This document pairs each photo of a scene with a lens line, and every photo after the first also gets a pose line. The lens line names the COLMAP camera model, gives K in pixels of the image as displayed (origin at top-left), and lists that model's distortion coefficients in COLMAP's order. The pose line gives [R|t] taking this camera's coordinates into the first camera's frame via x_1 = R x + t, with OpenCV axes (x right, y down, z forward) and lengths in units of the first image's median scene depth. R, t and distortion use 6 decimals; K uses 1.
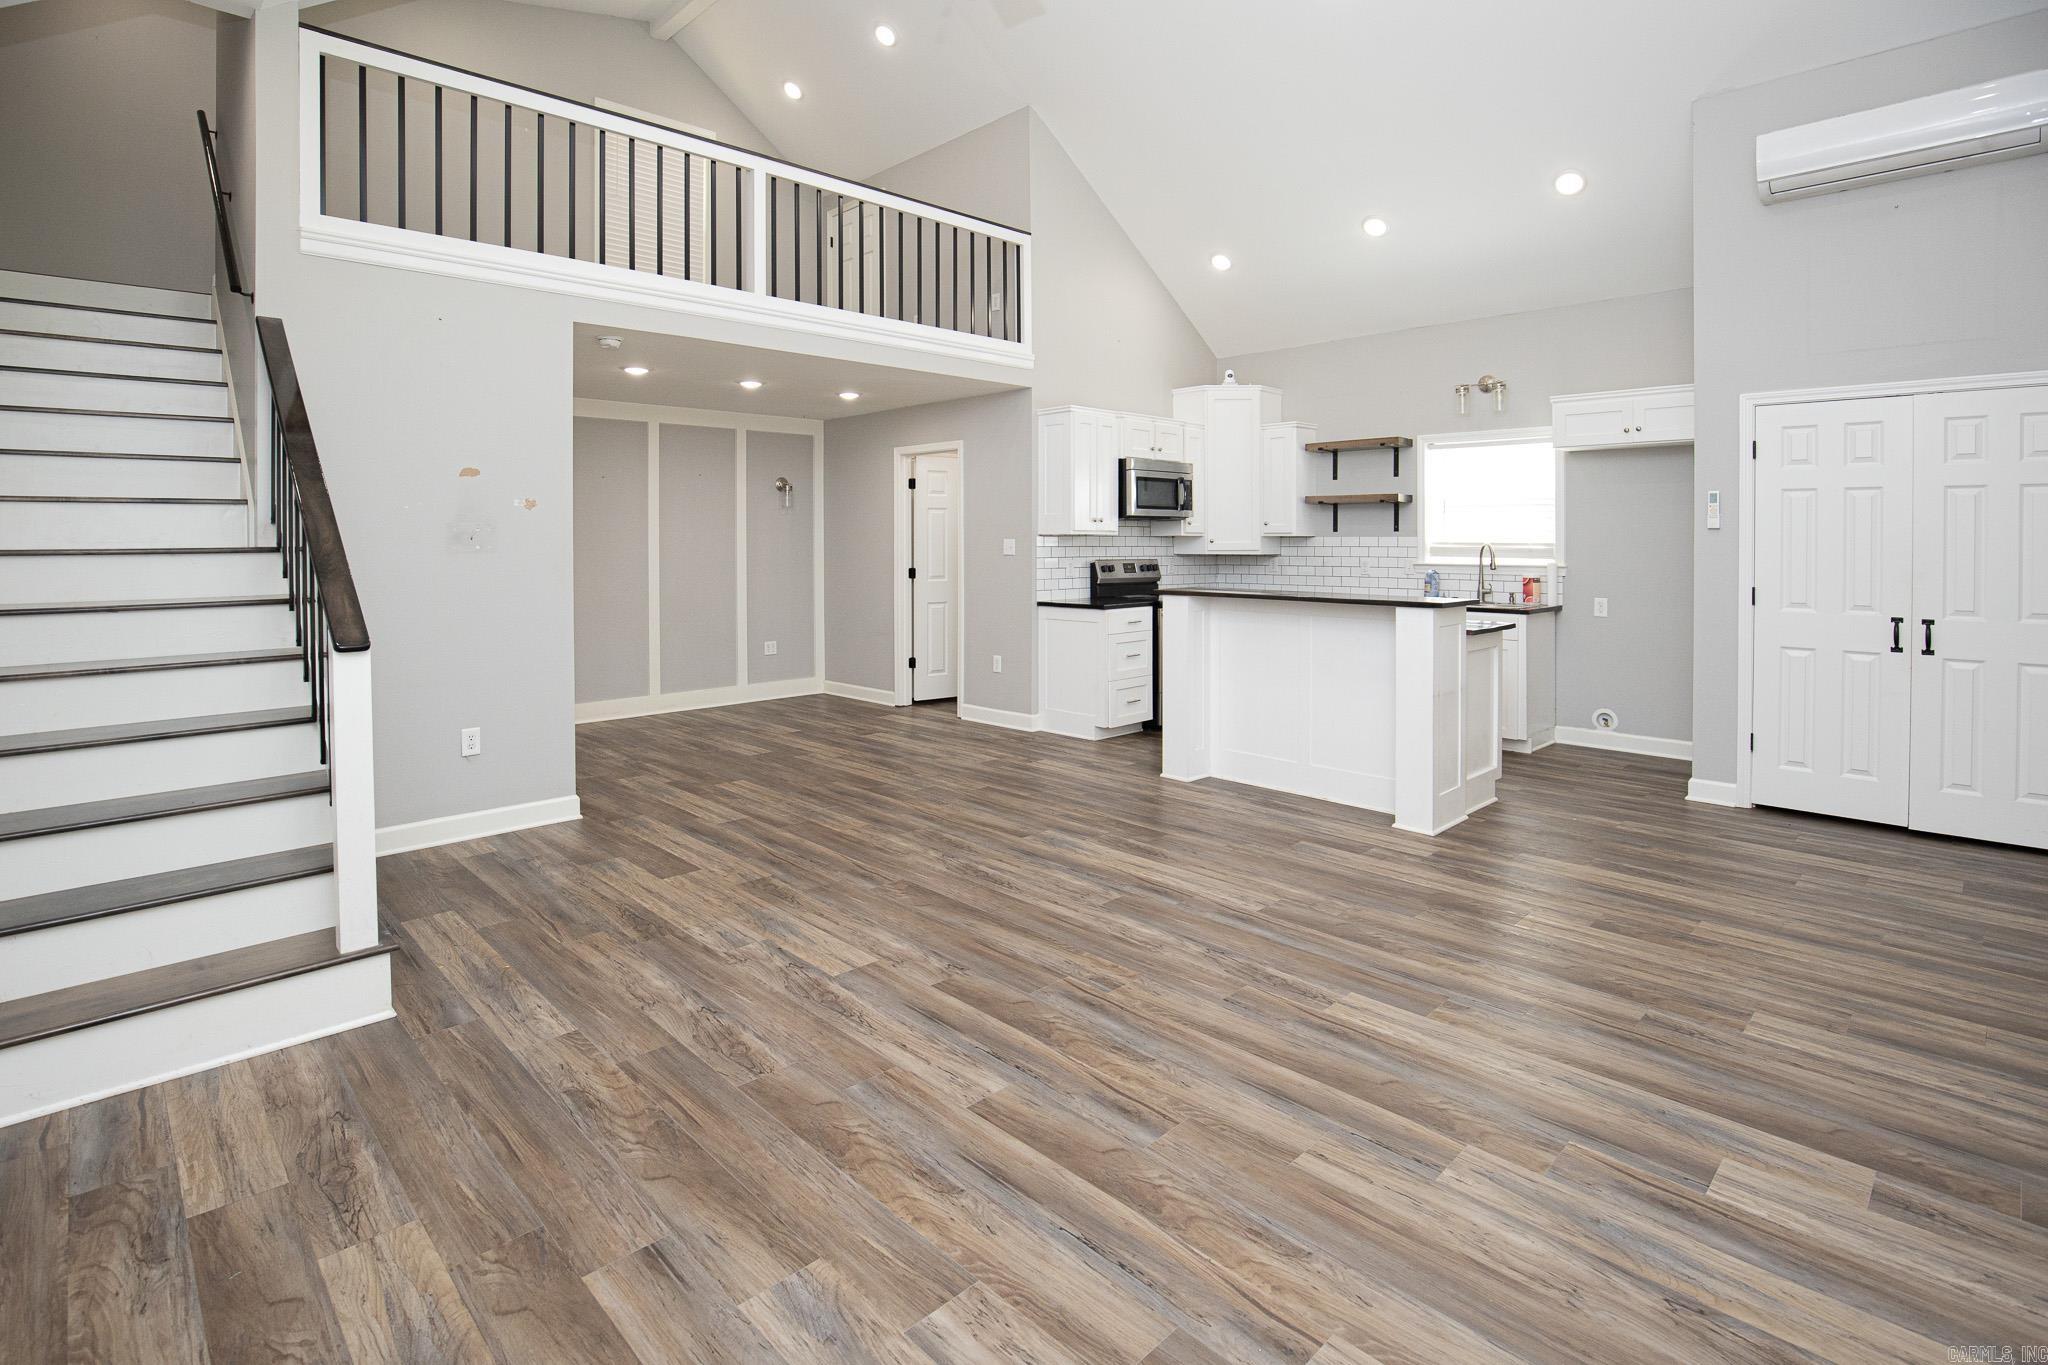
lens RADIAL K [[999.2, 0, 998.6], [0, 999.2, 552.6], [0, 0, 1]] dist [-0.024086, 0.001339]
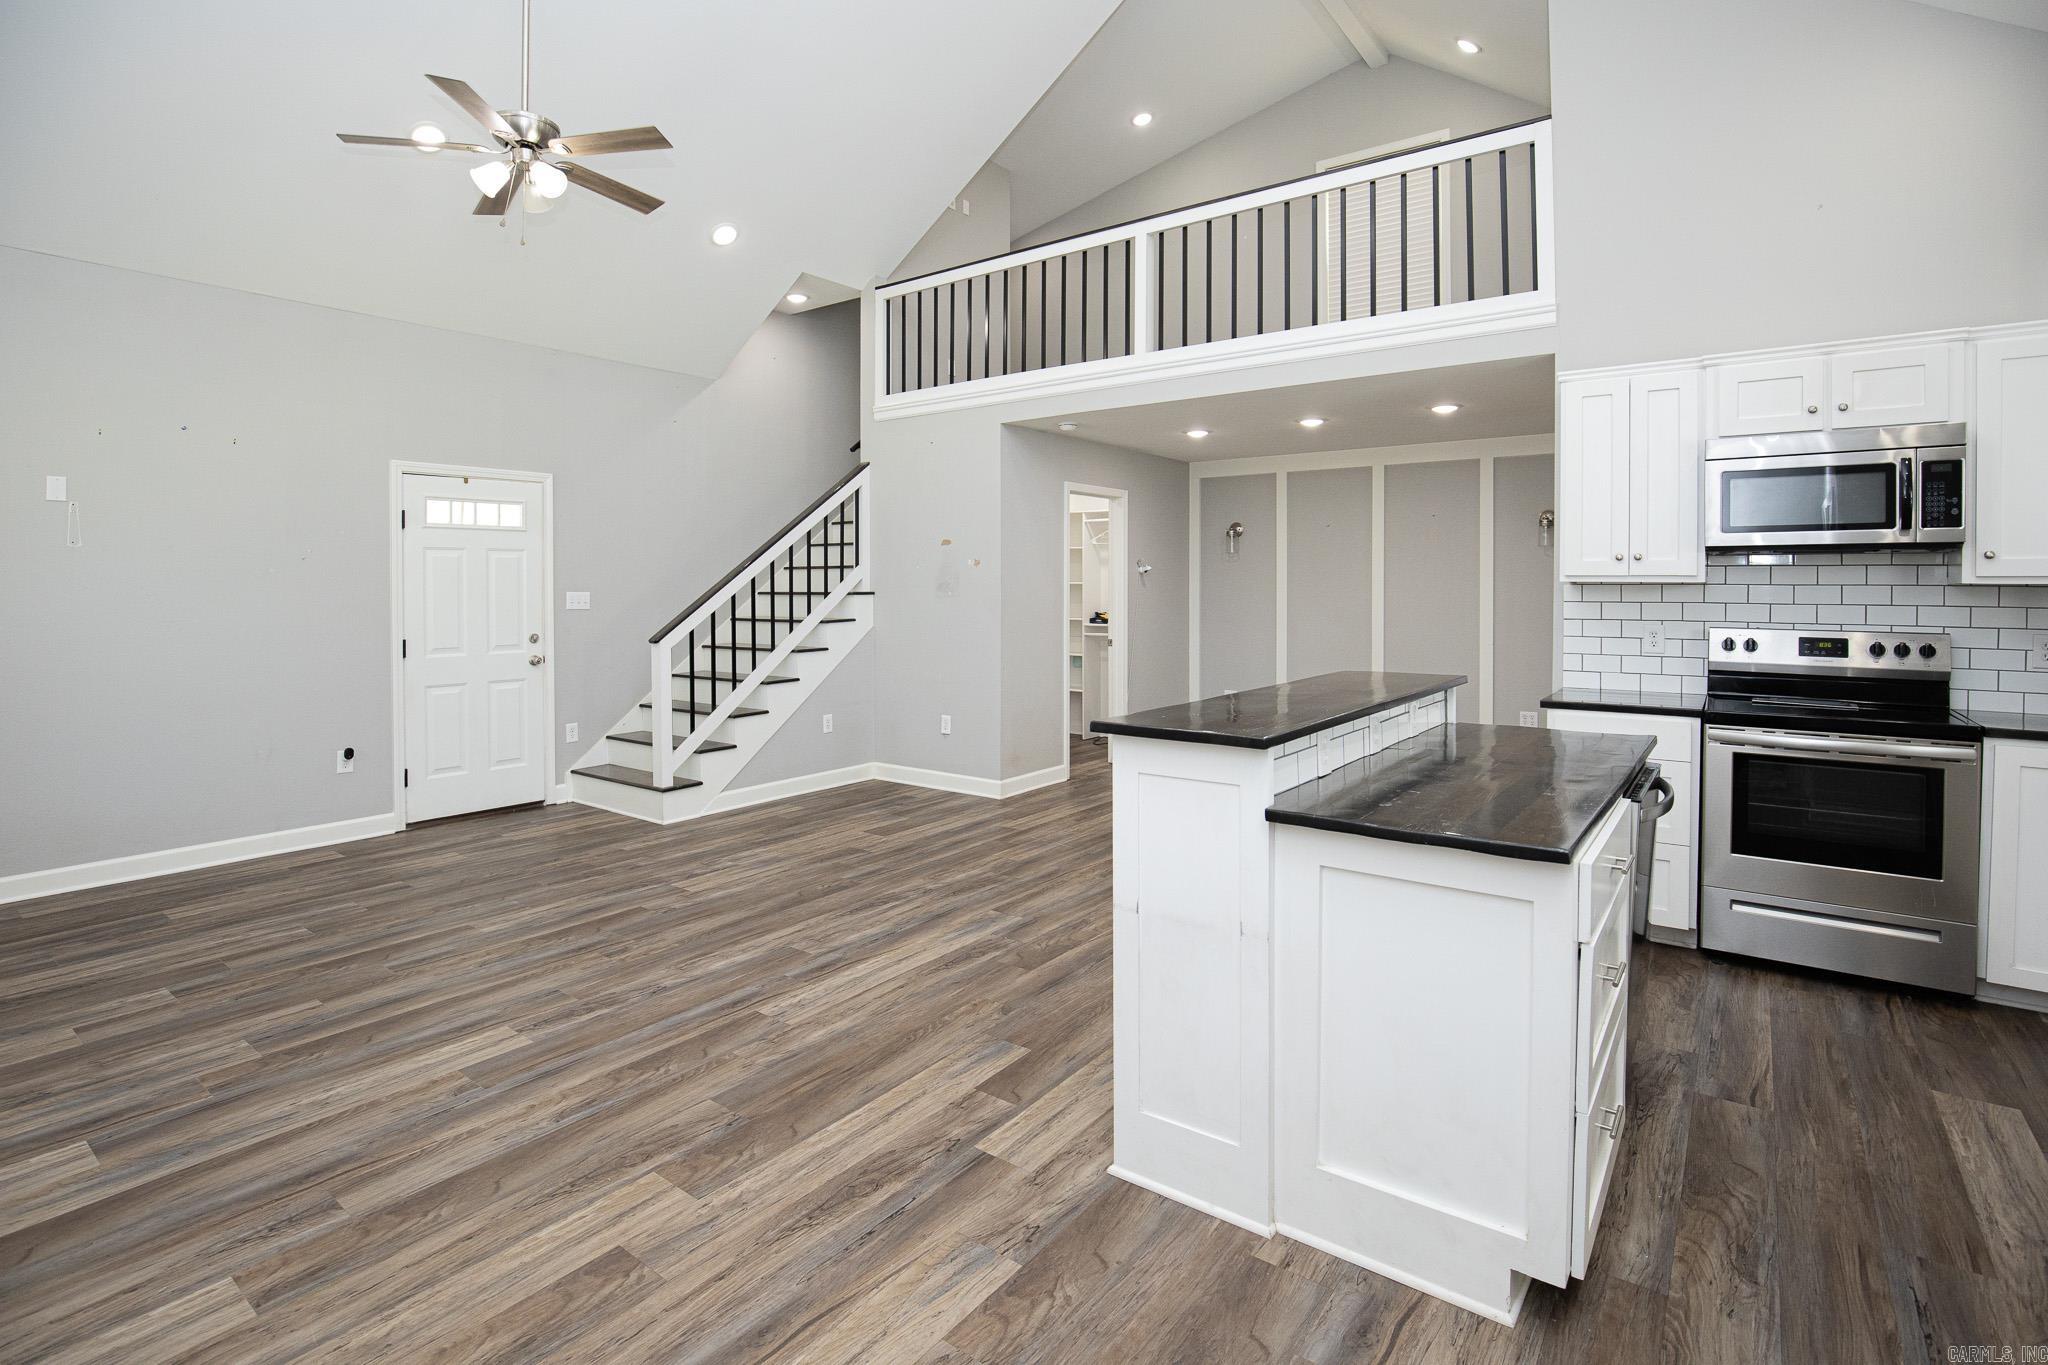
lens RADIAL K [[979.3, 0, 1016.0], [0, 979.3, 592.1], [0, 0, 1]] dist [-0.032893, 0.005618]
pose [[0.158693, 0.008252, -0.987293, 0.604576], [-0.011920, 0.999908, 0.006441, -0.011689], [0.987256, 0.010746, 0.158777, 0.571609]]
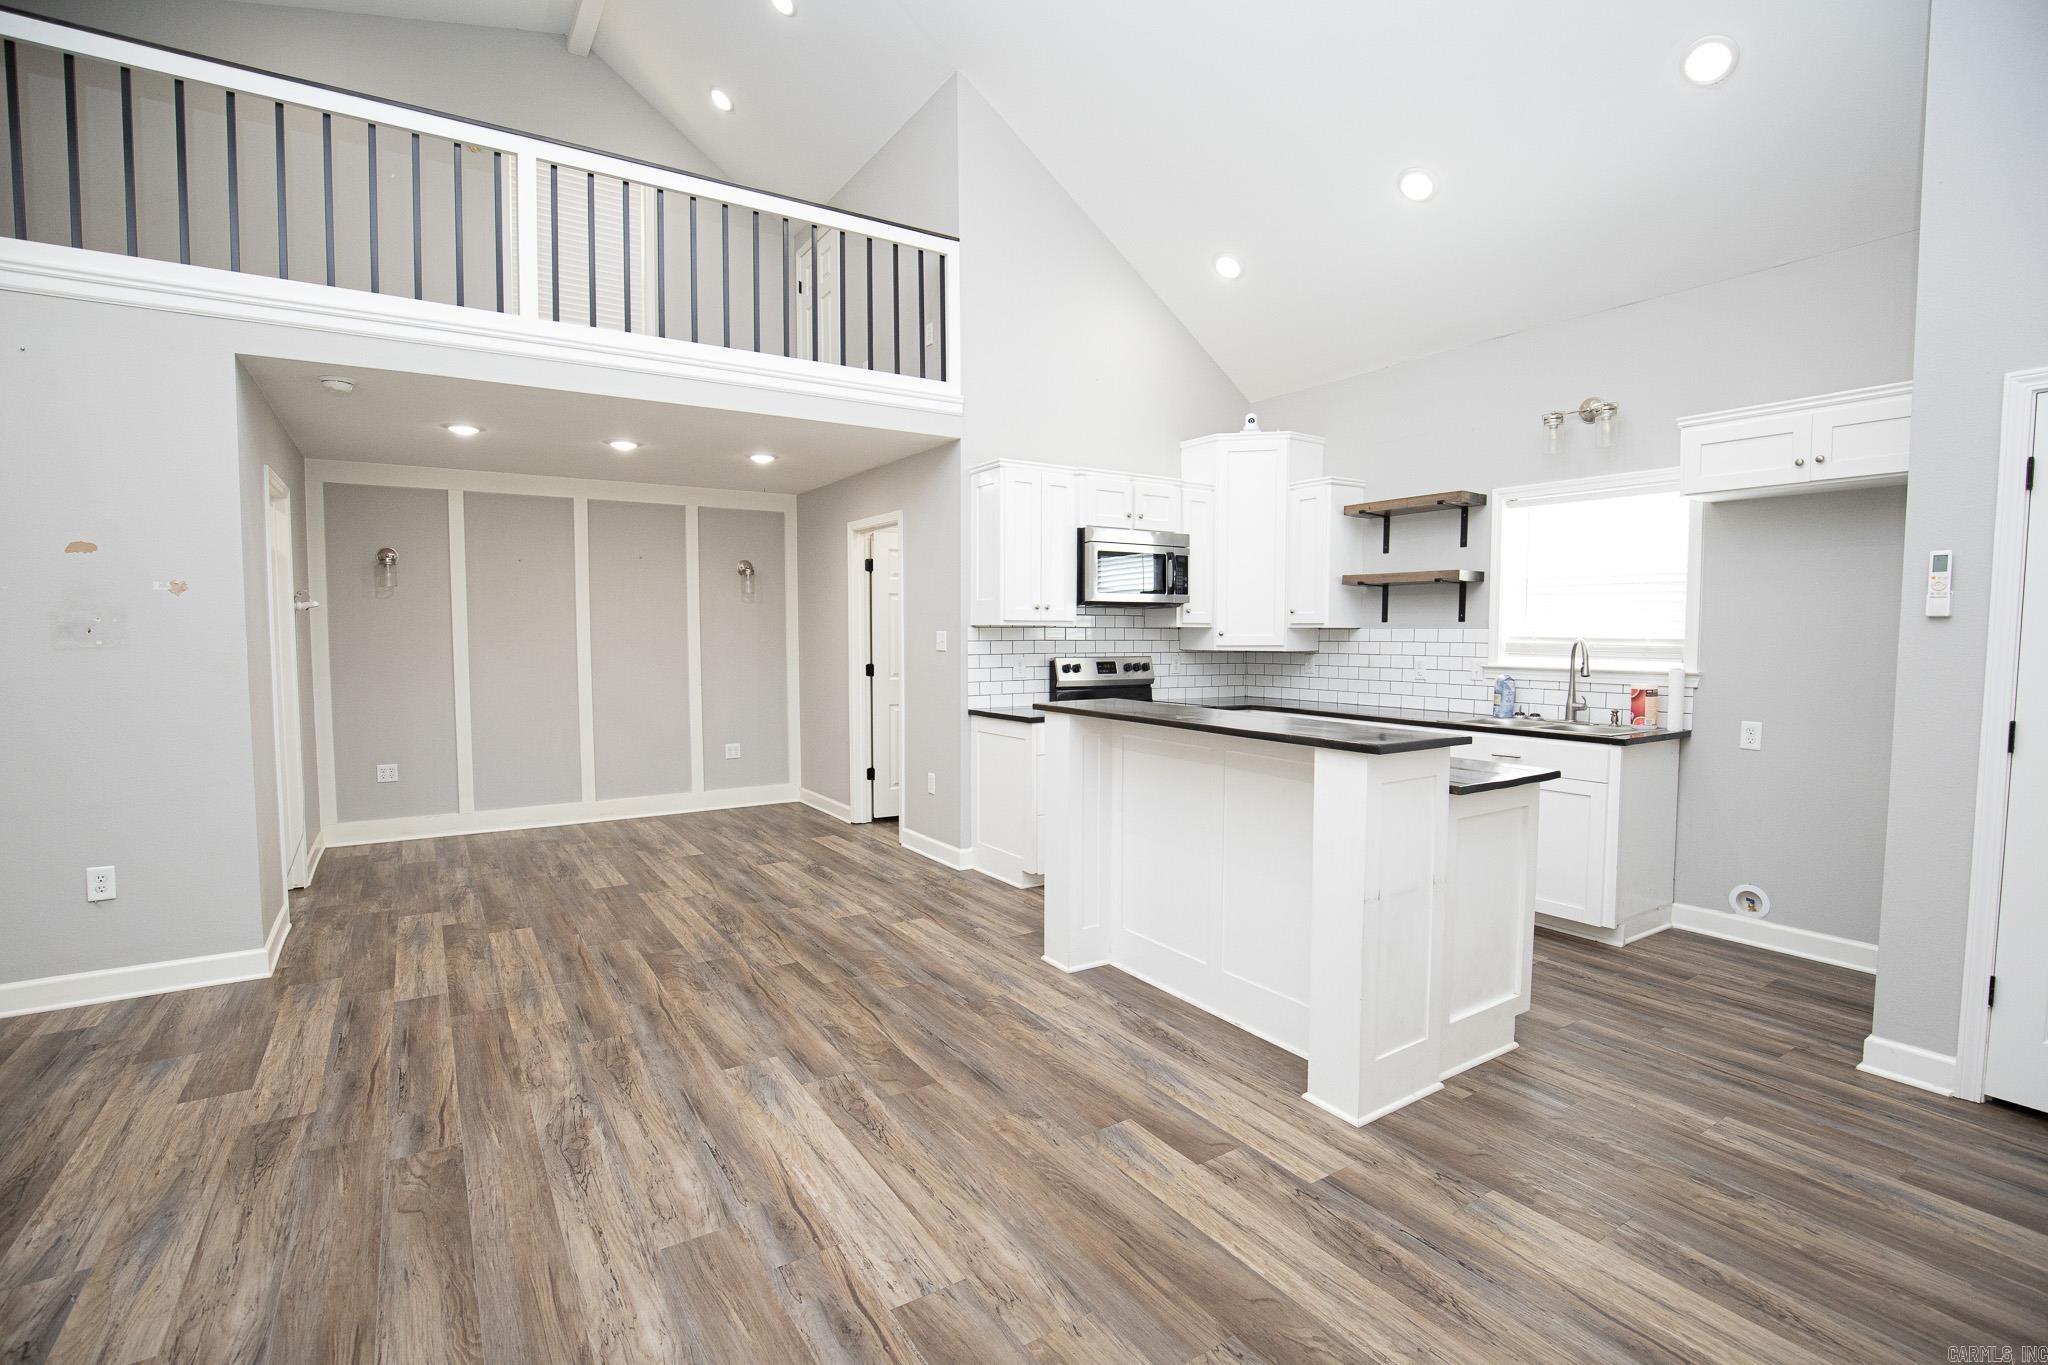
lens RADIAL K [[940.6, 0, 1010.3], [0, 940.6, 694.0], [0, 0, 1]] dist [-0.033769, 0.005067]
pose [[0.981856, 0.014637, -0.189064, 0.218408], [-0.004045, 0.998406, 0.056292, -0.005783], [0.189586, -0.054506, 0.980350, 0.275990]]
